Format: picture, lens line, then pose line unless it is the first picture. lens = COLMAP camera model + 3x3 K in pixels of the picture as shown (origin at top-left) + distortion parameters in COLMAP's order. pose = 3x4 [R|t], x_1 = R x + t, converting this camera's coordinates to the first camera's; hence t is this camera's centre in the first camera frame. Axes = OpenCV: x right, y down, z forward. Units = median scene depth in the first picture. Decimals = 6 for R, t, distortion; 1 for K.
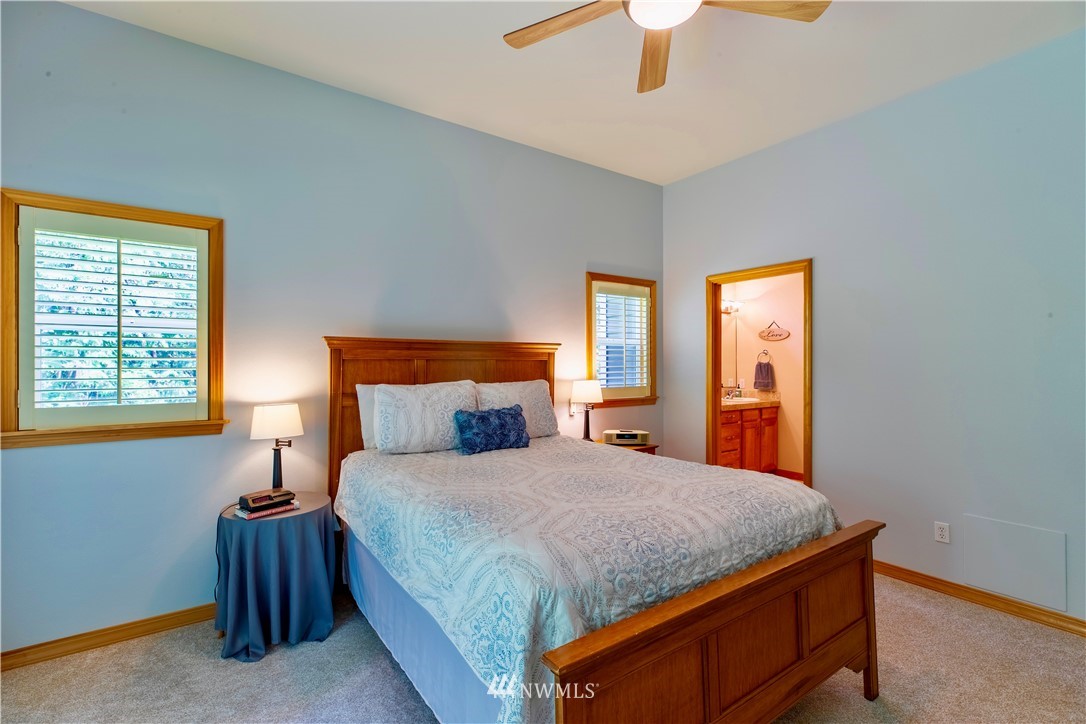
lens RADIAL K [[498.0, 0, 543.9], [0, 498.0, 365.2], [0, 0, 1]] dist [-0.001187, -0.000281]
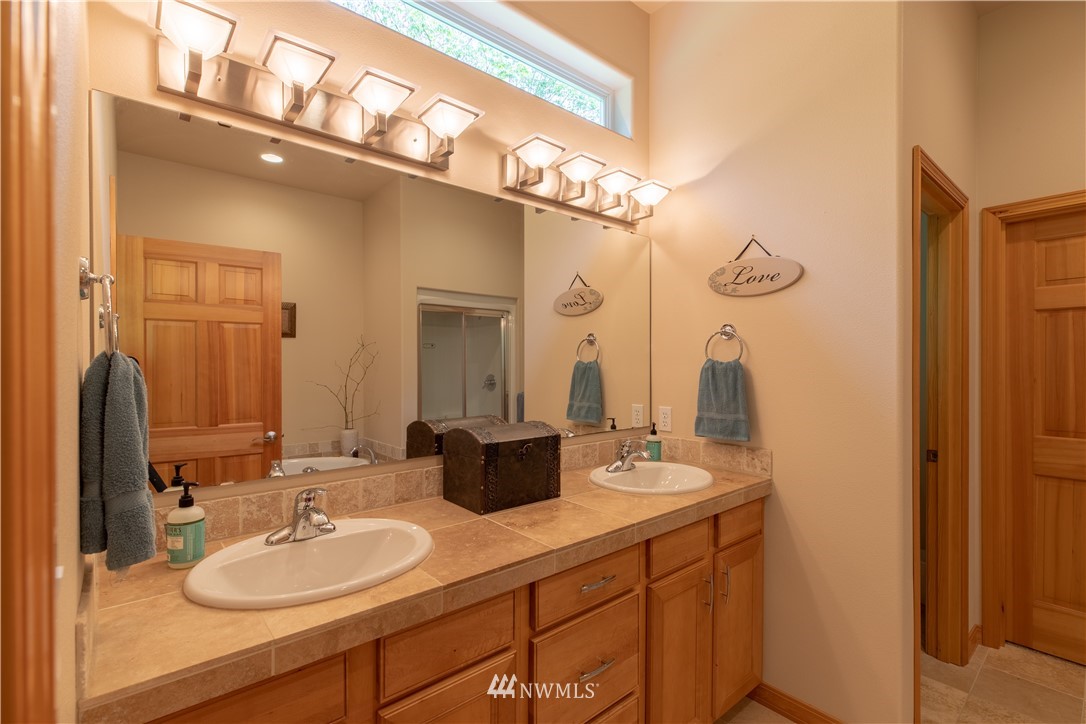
lens RADIAL K [[498.0, 0, 543.1], [0, 498.0, 364.0], [0, 0, 1]] dist [-0.001187, -0.000281]
pose [[0.995513, 0.003952, 0.094539, 0.304054], [-0.004346, 0.999983, 0.003967, -0.004728], [-0.094522, -0.004360, 0.995513, 0.713314]]
